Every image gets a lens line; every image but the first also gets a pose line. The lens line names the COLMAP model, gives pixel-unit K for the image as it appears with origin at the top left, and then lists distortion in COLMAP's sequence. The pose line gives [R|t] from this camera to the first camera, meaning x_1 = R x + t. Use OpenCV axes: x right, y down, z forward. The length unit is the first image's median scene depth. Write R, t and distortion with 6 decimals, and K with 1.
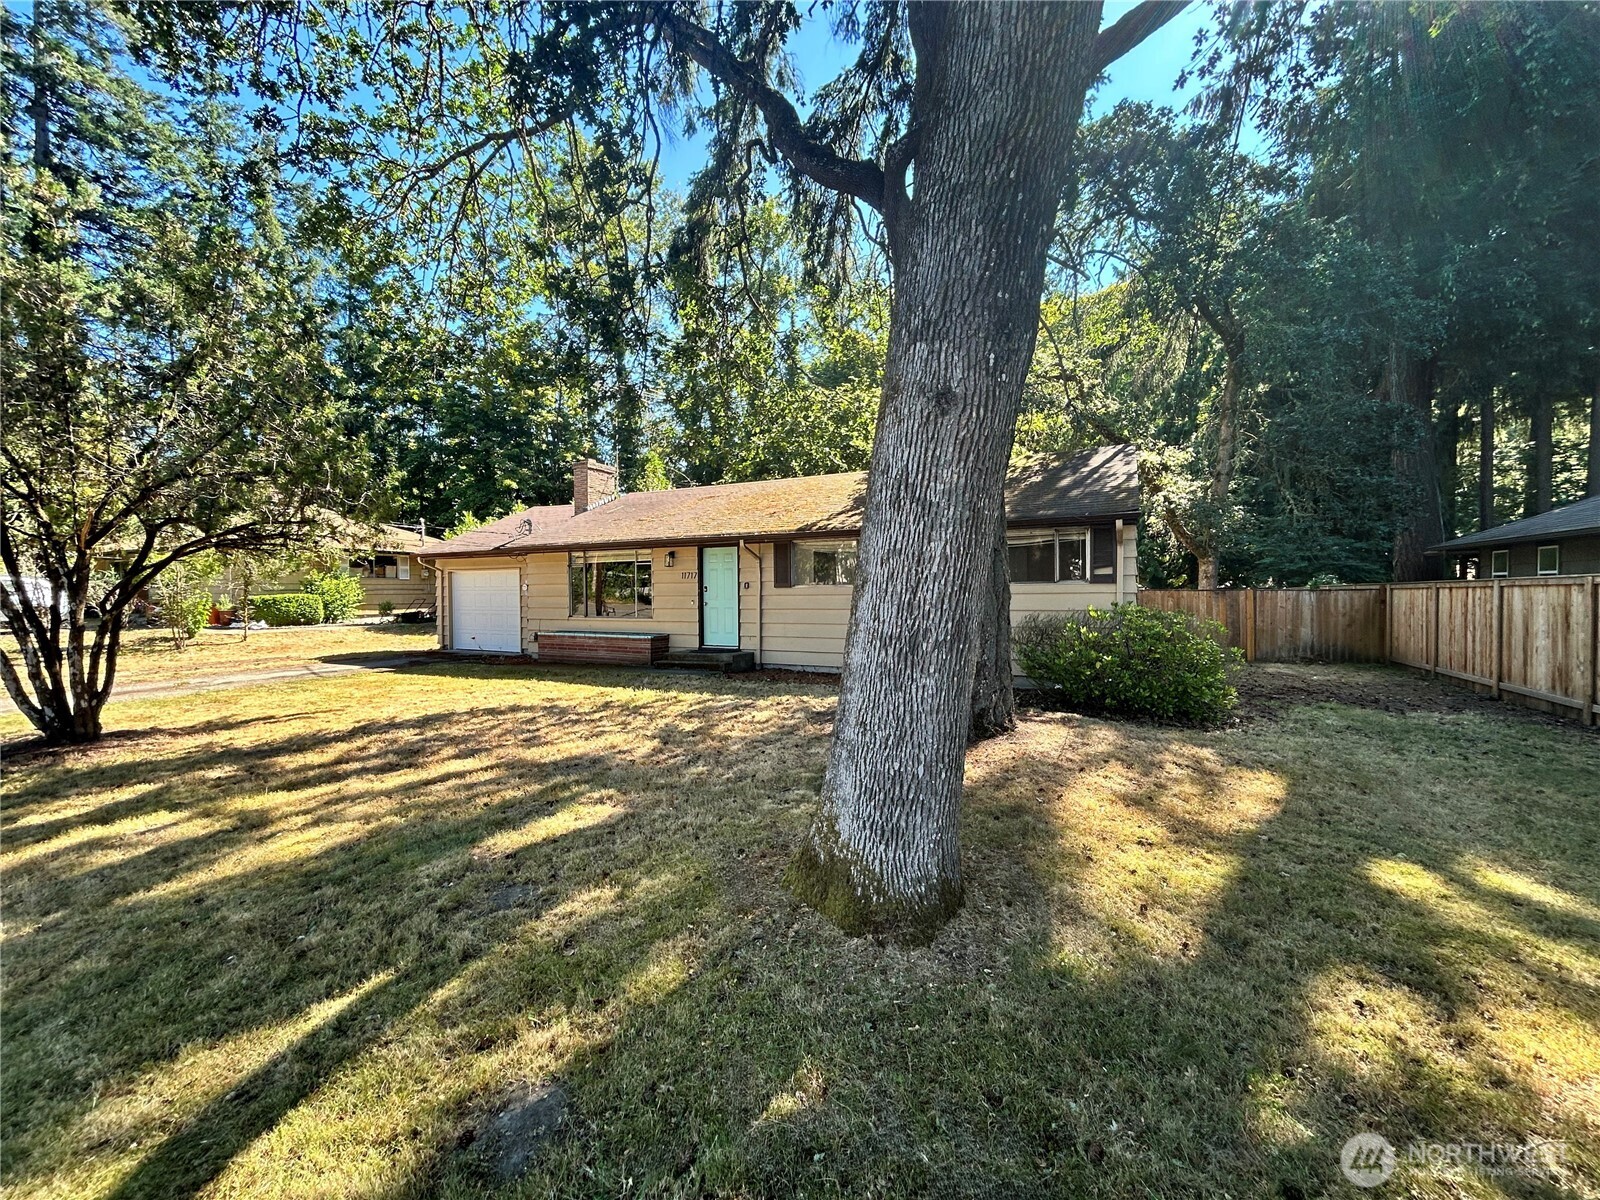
lens RADIAL K [[649.0, 0, 803.1], [0, 649.0, 600.3], [0, 0, 1]] dist [-0.000238, 0.000112]
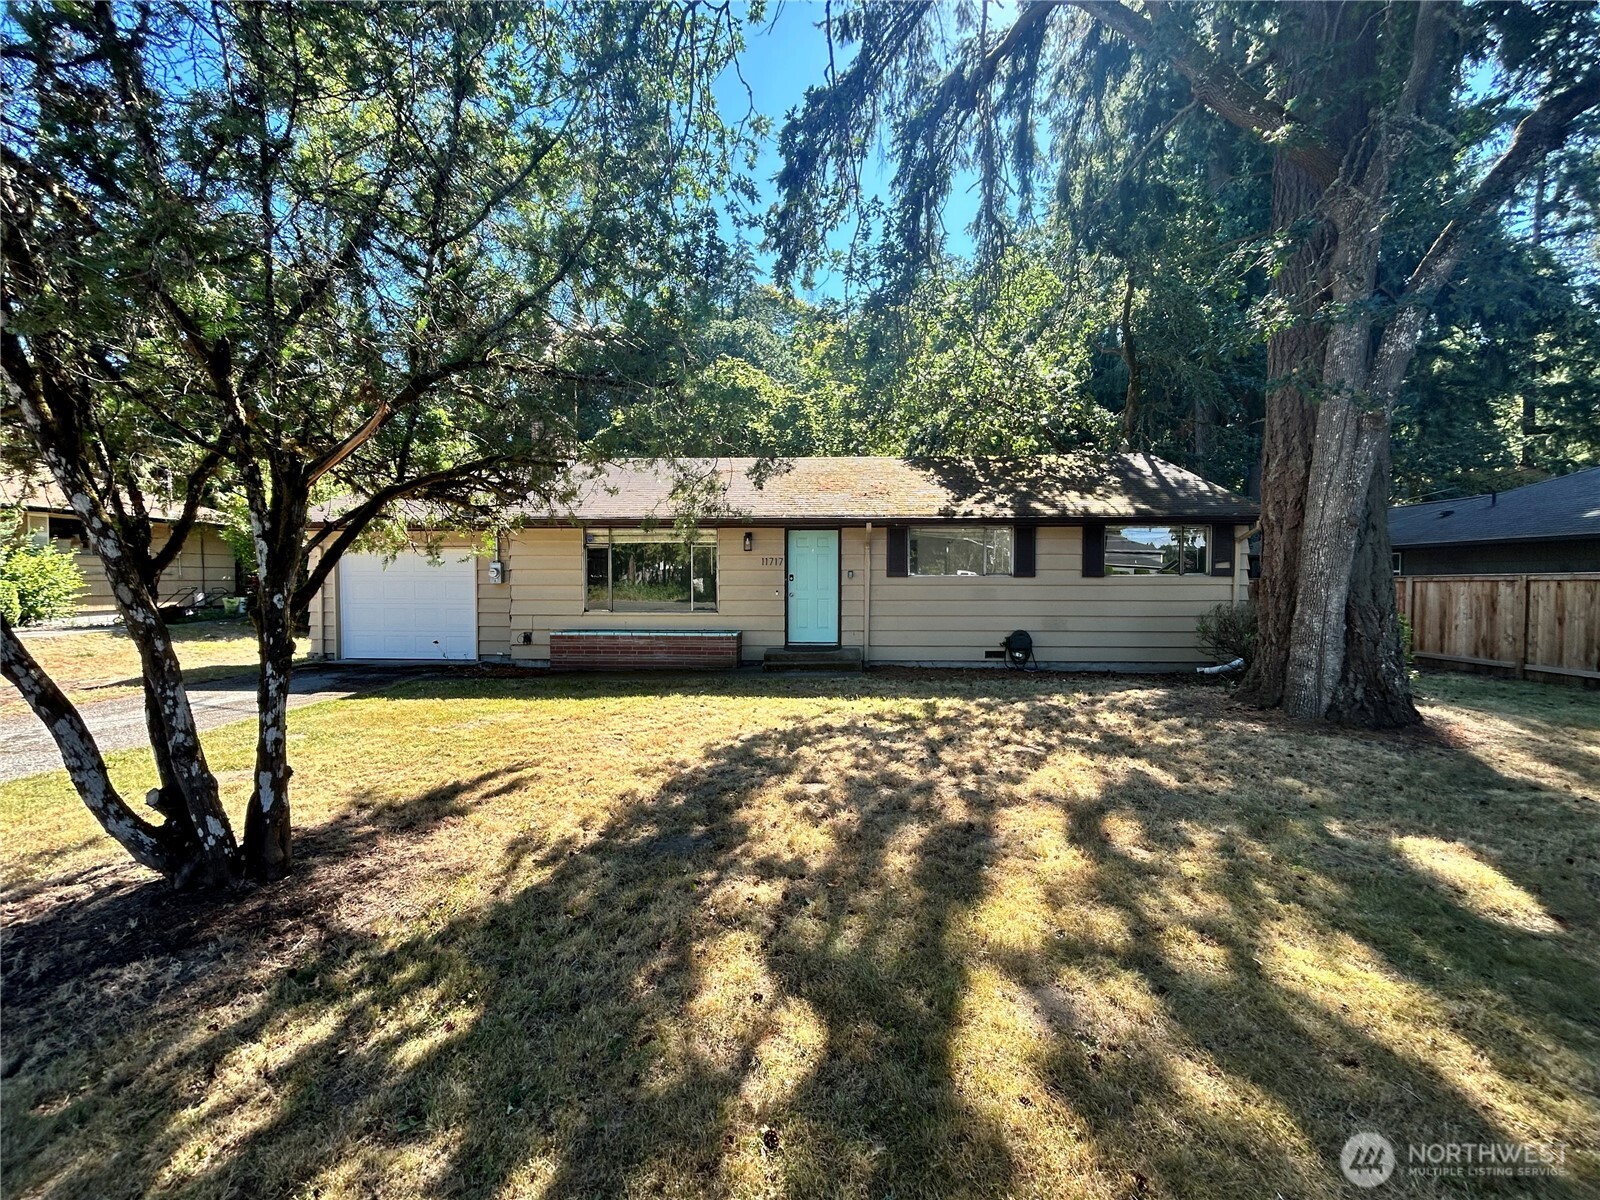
lens RADIAL K [[632.7, 0, 800.0], [0, 632.7, 600.0], [0, 0, 1]] dist [-0.000917, 0.000000]
pose [[0.914335, -0.001775, 0.404955, -0.491870], [-0.002282, 0.999952, 0.009535, 0.004601], [-0.404952, -0.009643, 0.914287, 0.219996]]
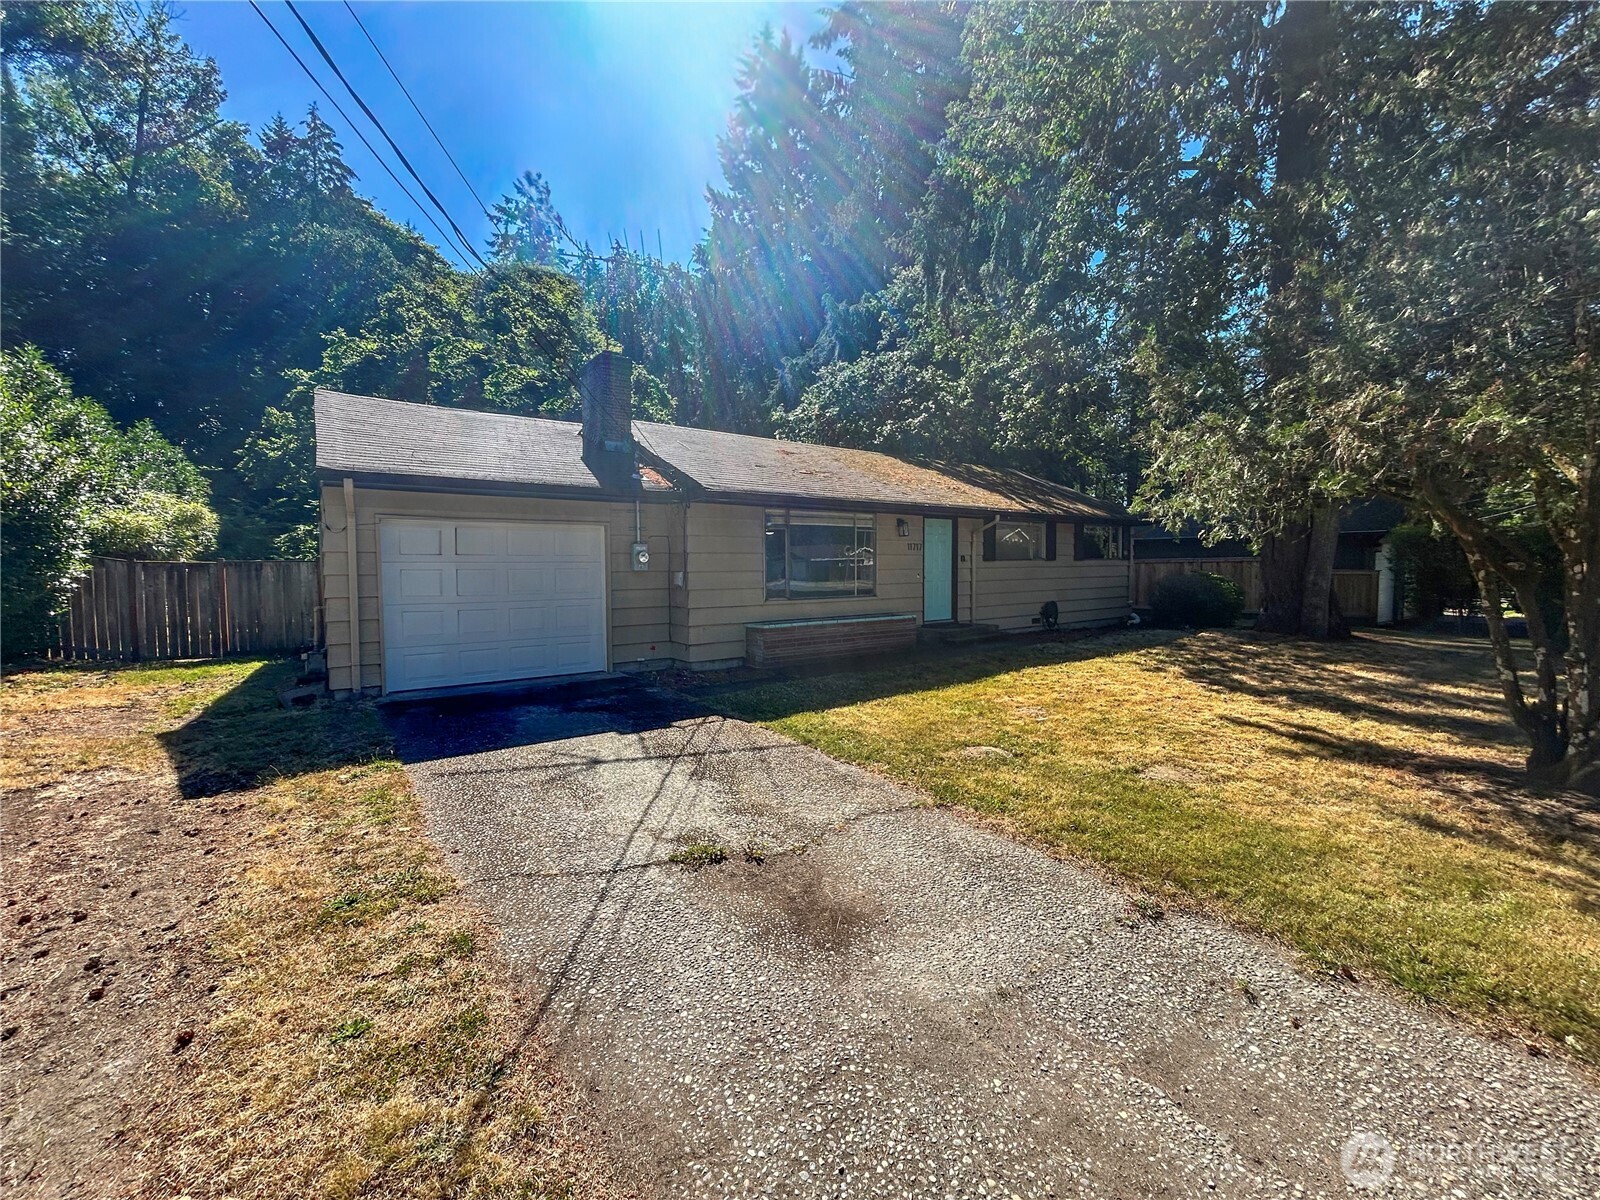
lens RADIAL K [[649.0, 0, 803.1], [0, 649.0, 600.3], [0, 0, 1]] dist [-0.000238, 0.000112]
pose [[0.447435, -0.028998, 0.893846, -1.094425], [0.033189, 0.999324, 0.015807, 0.018166], [-0.893700, 0.022593, 0.448095, 0.741576]]
